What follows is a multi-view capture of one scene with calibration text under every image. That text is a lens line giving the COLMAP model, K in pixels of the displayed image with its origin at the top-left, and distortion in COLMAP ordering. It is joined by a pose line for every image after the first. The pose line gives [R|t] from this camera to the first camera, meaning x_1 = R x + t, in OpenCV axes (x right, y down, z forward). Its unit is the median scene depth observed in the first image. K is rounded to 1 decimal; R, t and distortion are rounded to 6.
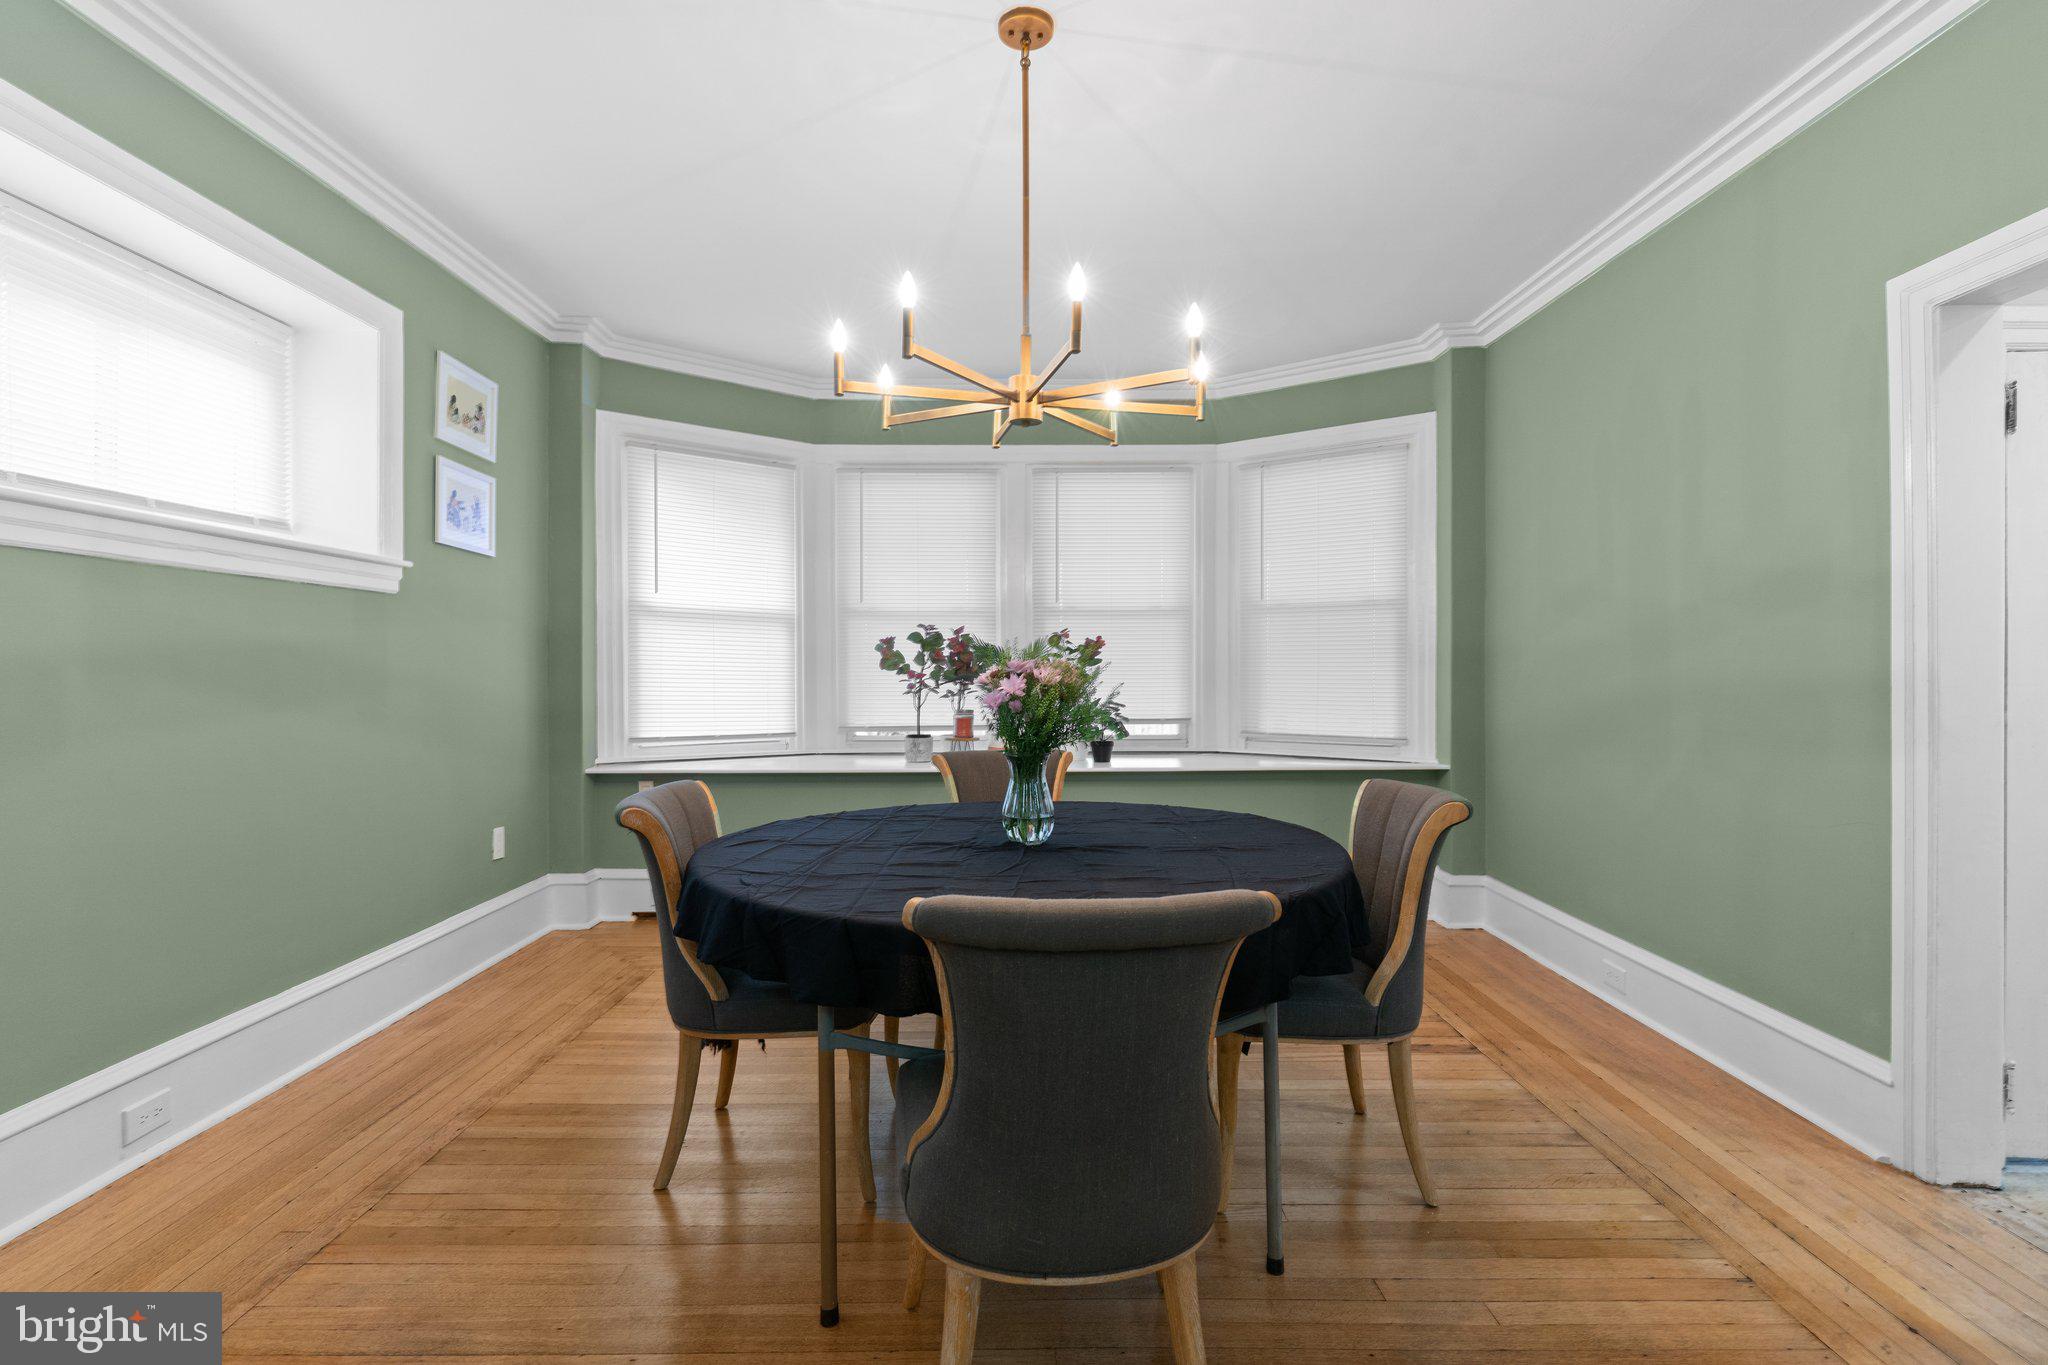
lens RADIAL K [[980.1, 0, 1018.3], [0, 980.1, 684.8], [0, 0, 1]] dist [0.002180, 0.000662]
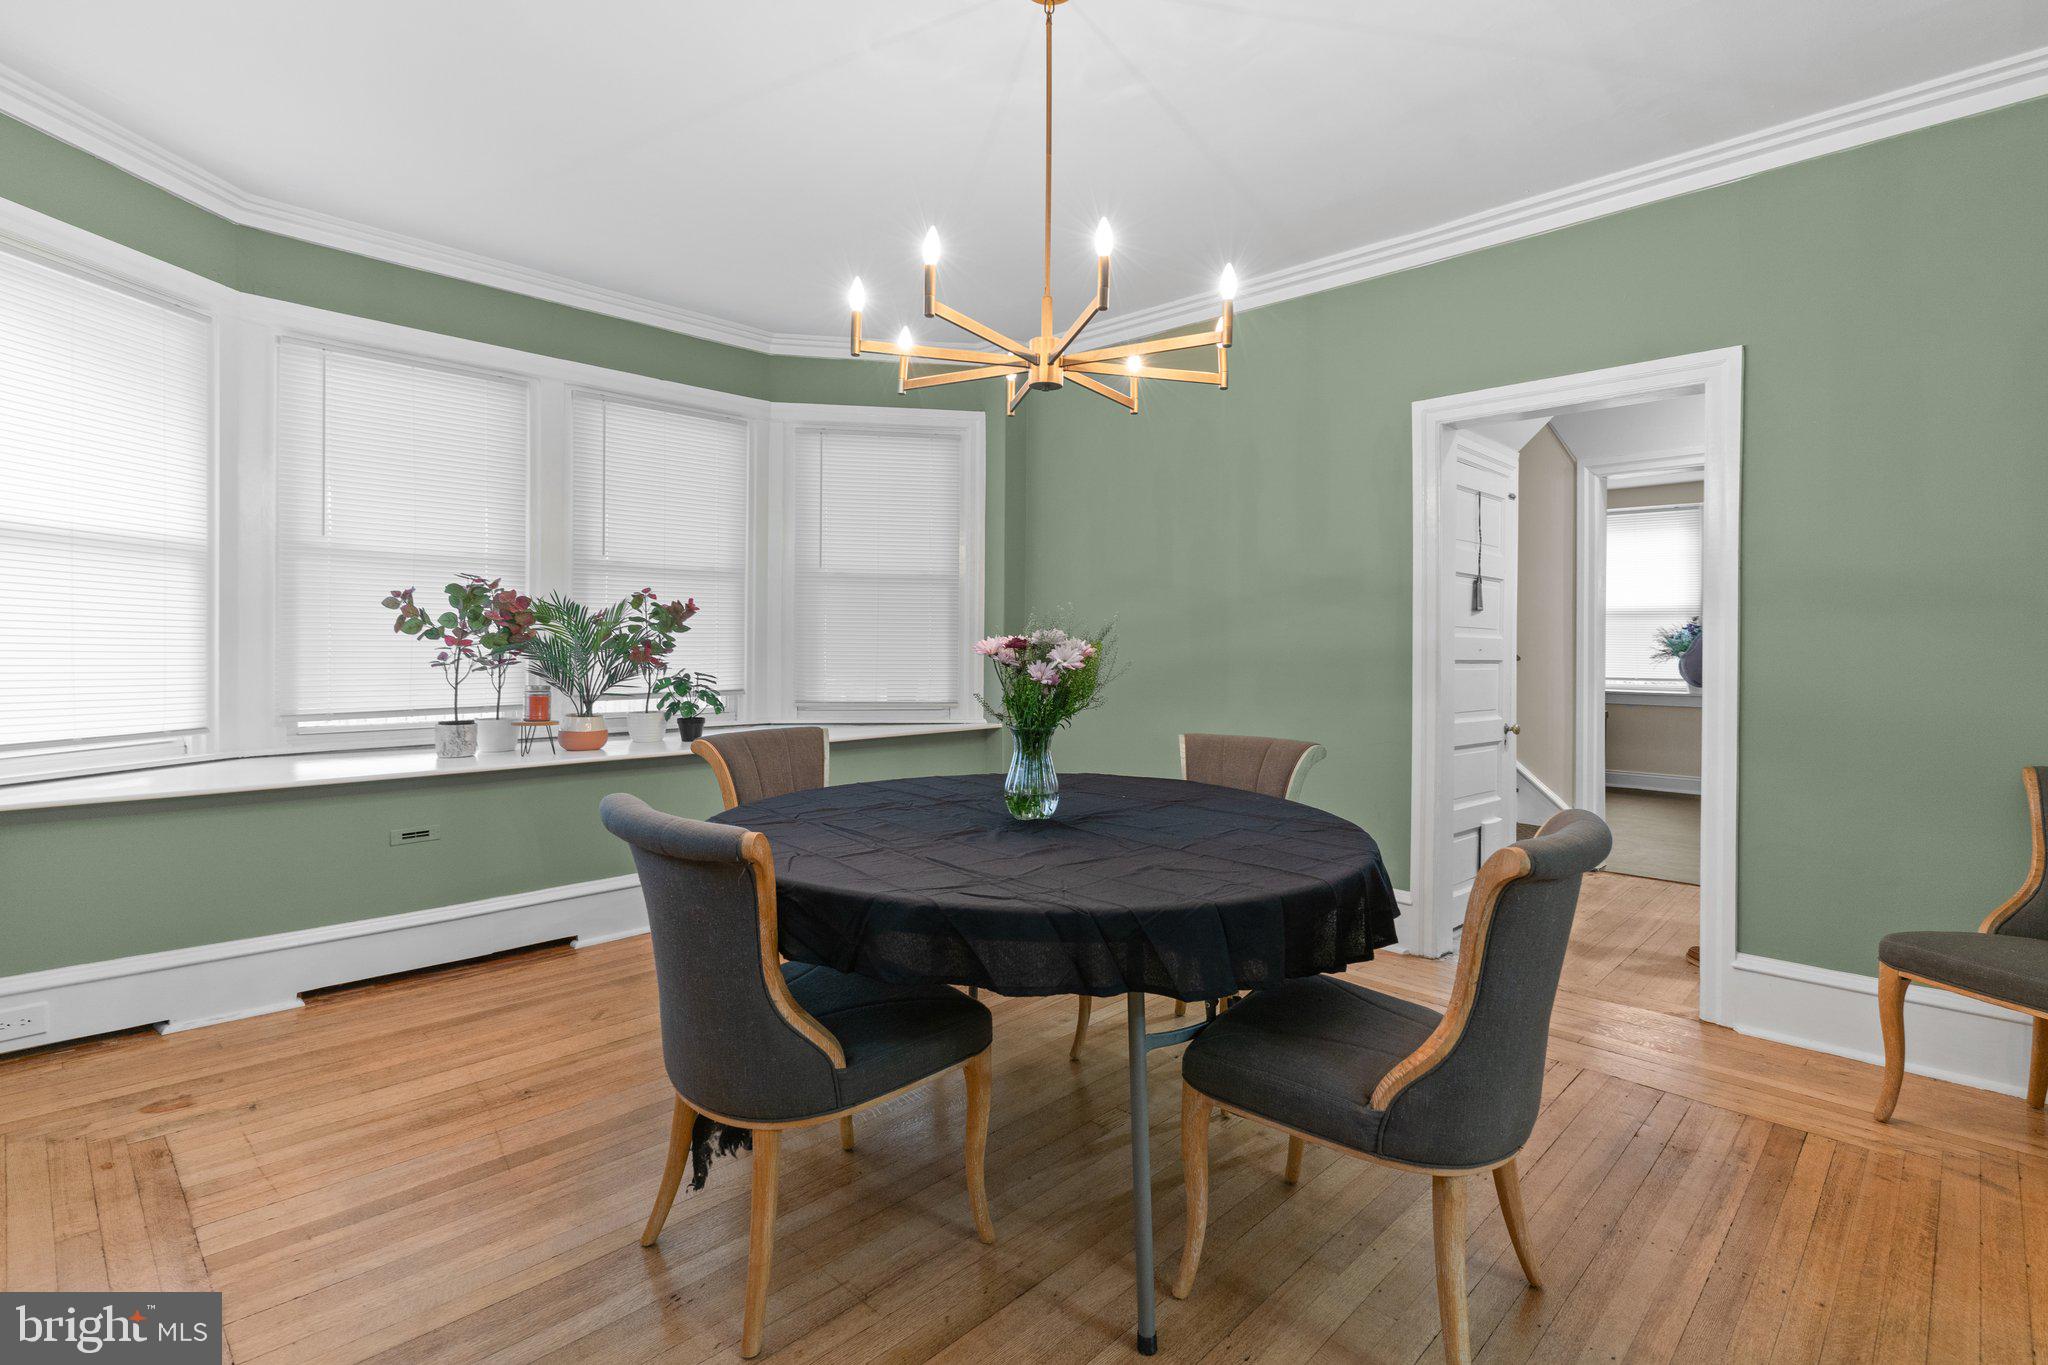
lens RADIAL K [[990.7, 0, 1028.9], [0, 990.7, 649.5], [0, 0, 1]] dist [0.000175, -0.000283]
pose [[0.693873, 0.002505, 0.720093, -0.345816], [-0.000872, 0.999996, -0.002639, -0.001472], [-0.720097, 0.001203, 0.693872, 0.161202]]
